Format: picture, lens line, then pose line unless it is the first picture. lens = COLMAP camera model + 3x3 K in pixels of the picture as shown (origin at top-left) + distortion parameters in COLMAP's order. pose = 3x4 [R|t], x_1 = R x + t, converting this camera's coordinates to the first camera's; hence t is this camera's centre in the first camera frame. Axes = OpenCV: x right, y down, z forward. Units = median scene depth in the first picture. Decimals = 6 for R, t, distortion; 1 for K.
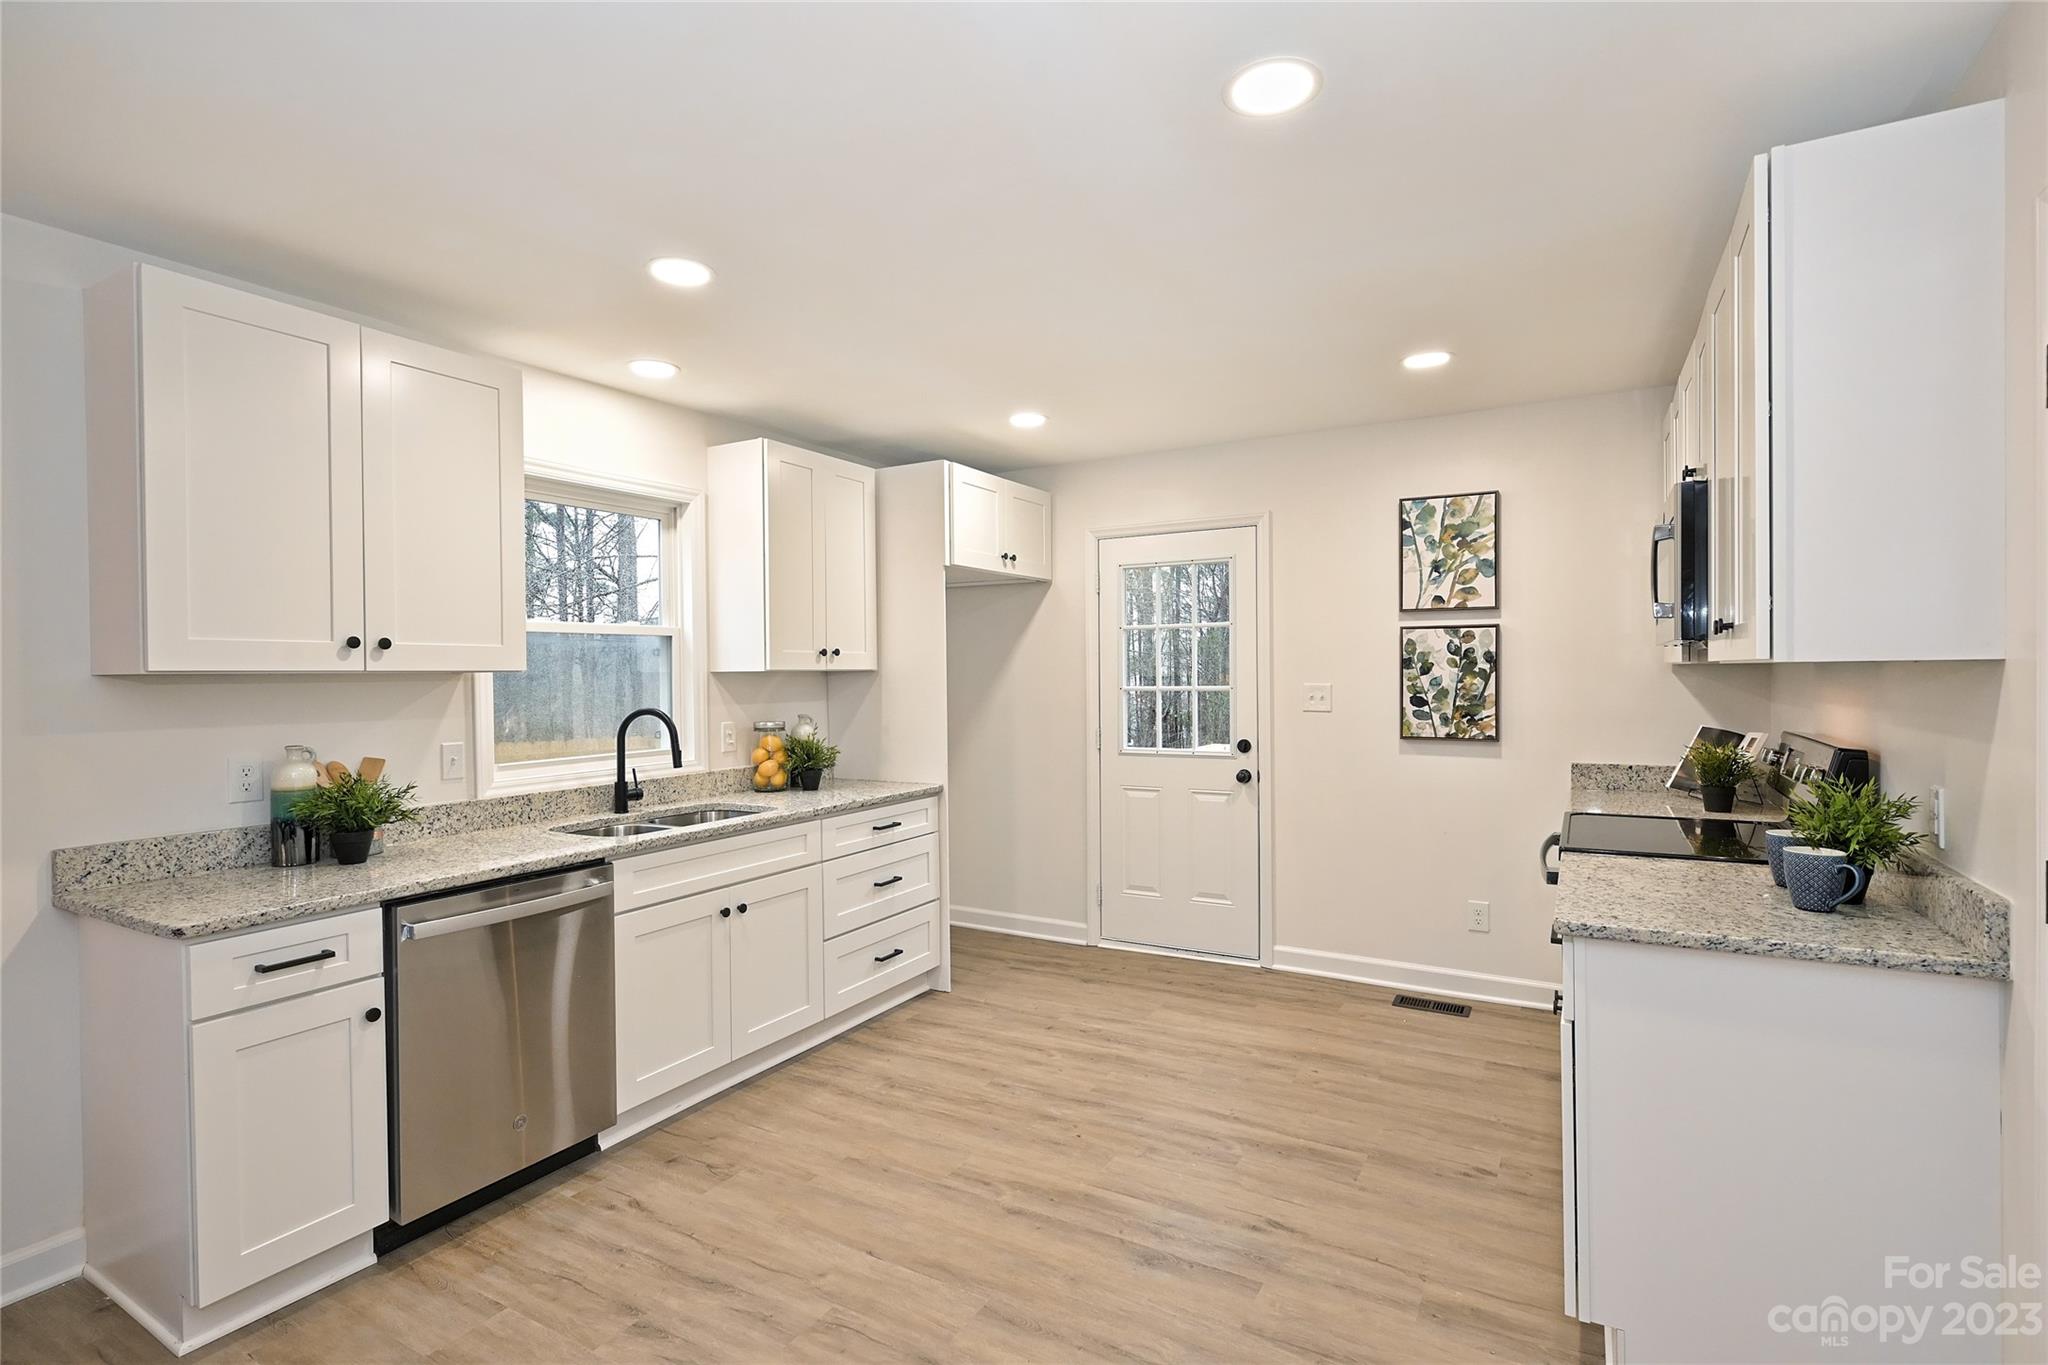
lens RADIAL K [[984.3, 0, 1002.6], [0, 984.3, 680.8], [0, 0, 1]] dist [-0.001958, 0.001470]
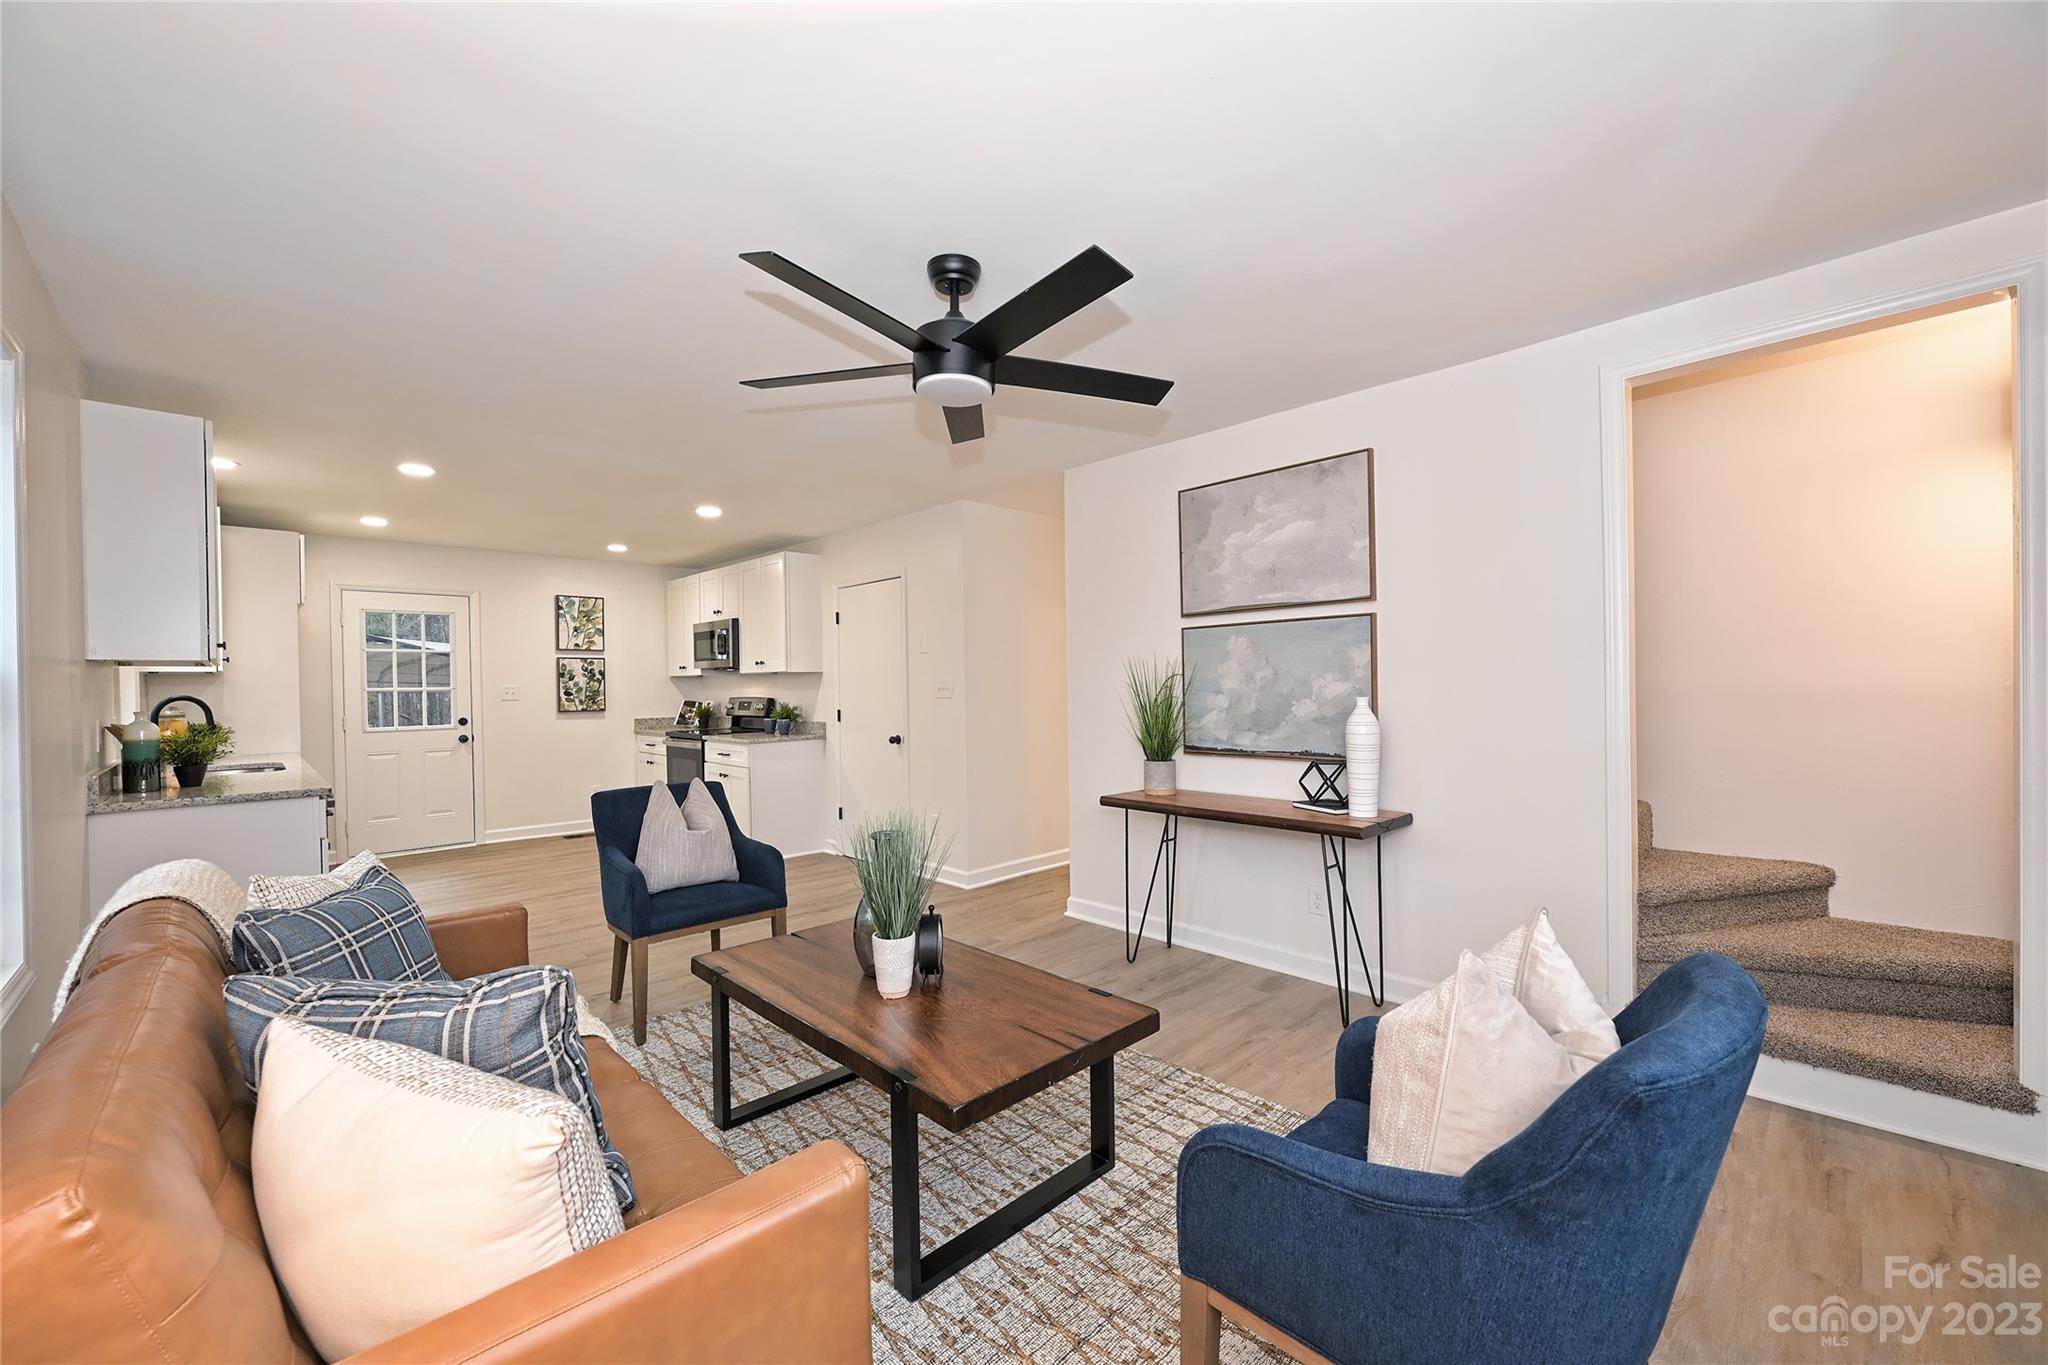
lens RADIAL K [[810.7, 0, 1019.6], [0, 810.7, 686.4], [0, 0, 1]] dist [0.002838, -0.000357]
pose [[0.265431, 0.004609, 0.964119, -1.114513], [0.019929, 0.999749, -0.010266, 0.048162], [-0.963924, 0.021939, 0.265273, -0.426587]]
